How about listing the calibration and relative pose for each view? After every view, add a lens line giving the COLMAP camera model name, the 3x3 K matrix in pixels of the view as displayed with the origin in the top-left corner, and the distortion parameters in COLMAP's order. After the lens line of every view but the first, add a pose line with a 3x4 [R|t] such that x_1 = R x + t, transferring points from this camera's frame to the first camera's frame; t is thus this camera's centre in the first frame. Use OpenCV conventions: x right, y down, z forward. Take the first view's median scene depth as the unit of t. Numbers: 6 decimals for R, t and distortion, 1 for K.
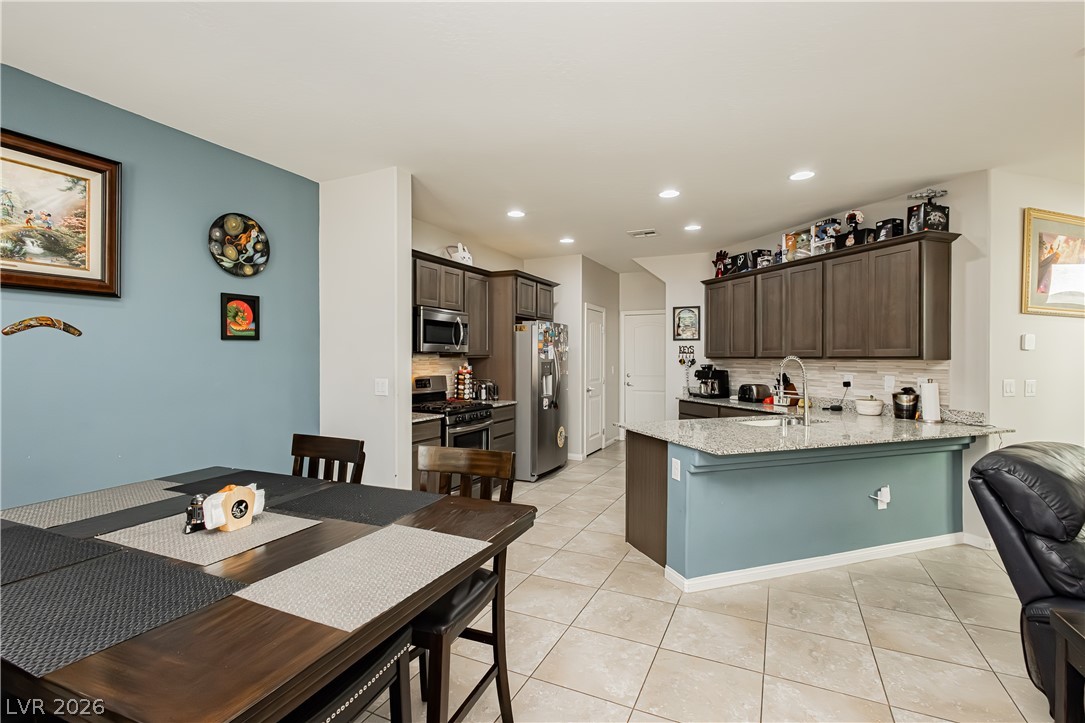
lens RADIAL K [[499.1, 0, 547.9], [0, 499.1, 361.1], [0, 0, 1]] dist [0.002003, 0.000013]
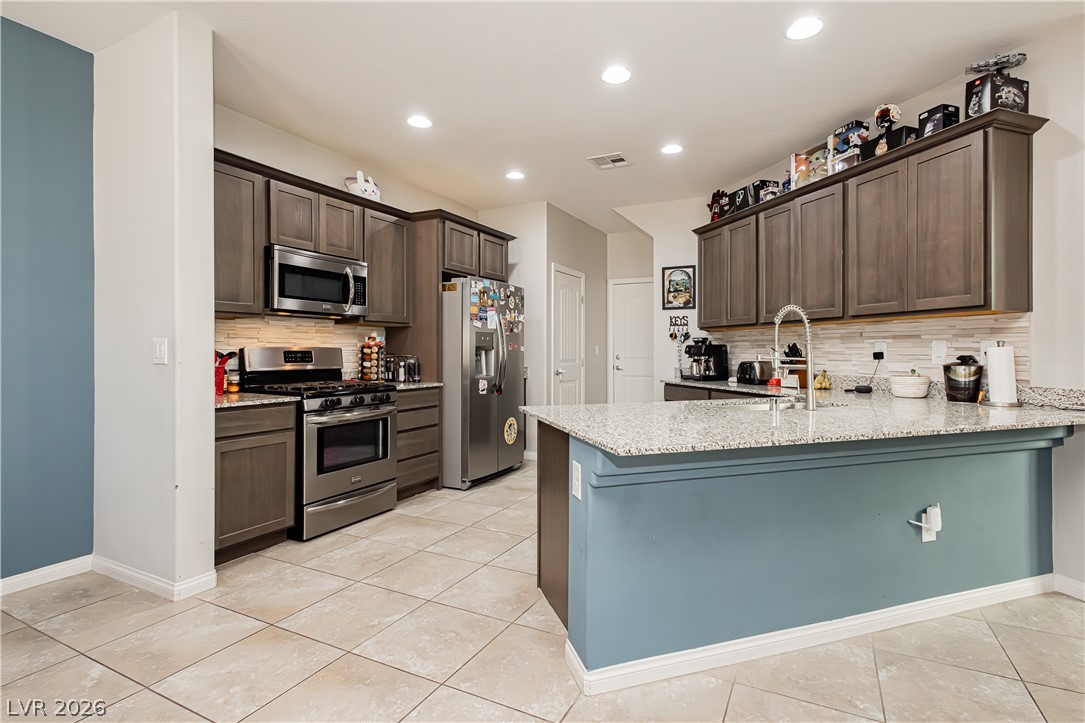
lens RADIAL K [[518.9, 0, 571.7], [0, 518.9, 354.2], [0, 0, 1]] dist [0.000276, -0.000769]
pose [[0.999934, -0.000859, -0.011486, 0.176857], [0.000830, 0.999997, -0.002512, 0.047860], [0.011488, 0.002502, 0.999931, 0.265646]]
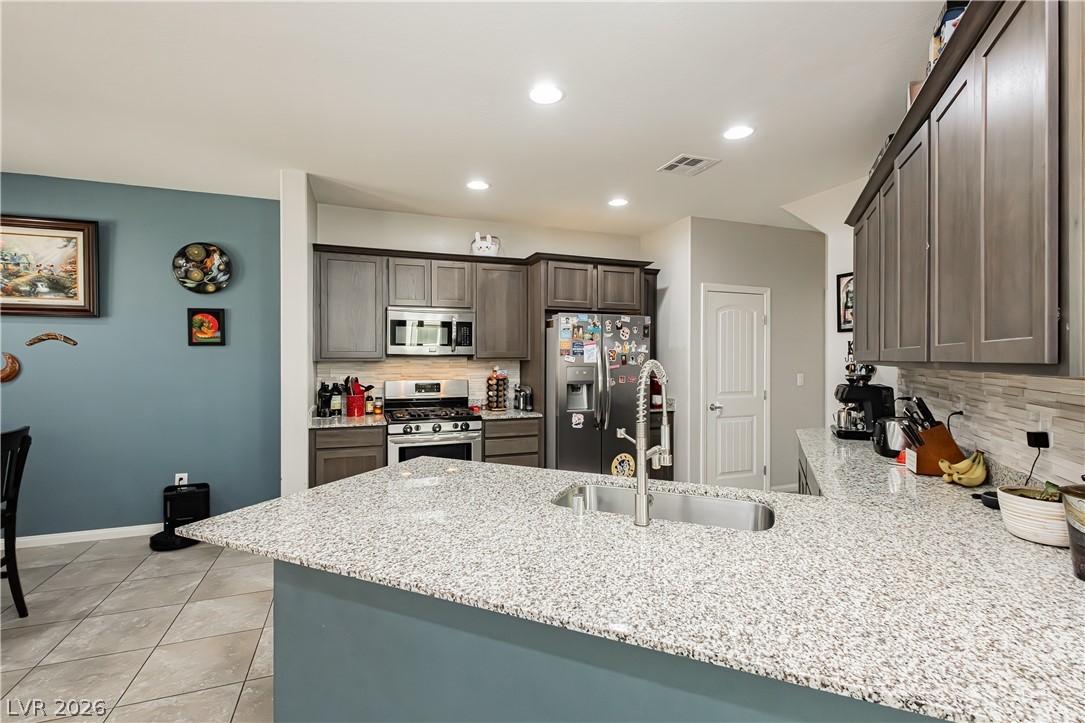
lens RADIAL K [[496.4, 0, 545.2], [0, 496.4, 357.7], [0, 0, 1]] dist [0.001796, -0.001176]
pose [[0.722177, 0.000075, -0.691708, 0.616559], [-0.006772, 0.999953, -0.006962, -0.007351], [0.691675, 0.009712, 0.722144, 0.522905]]
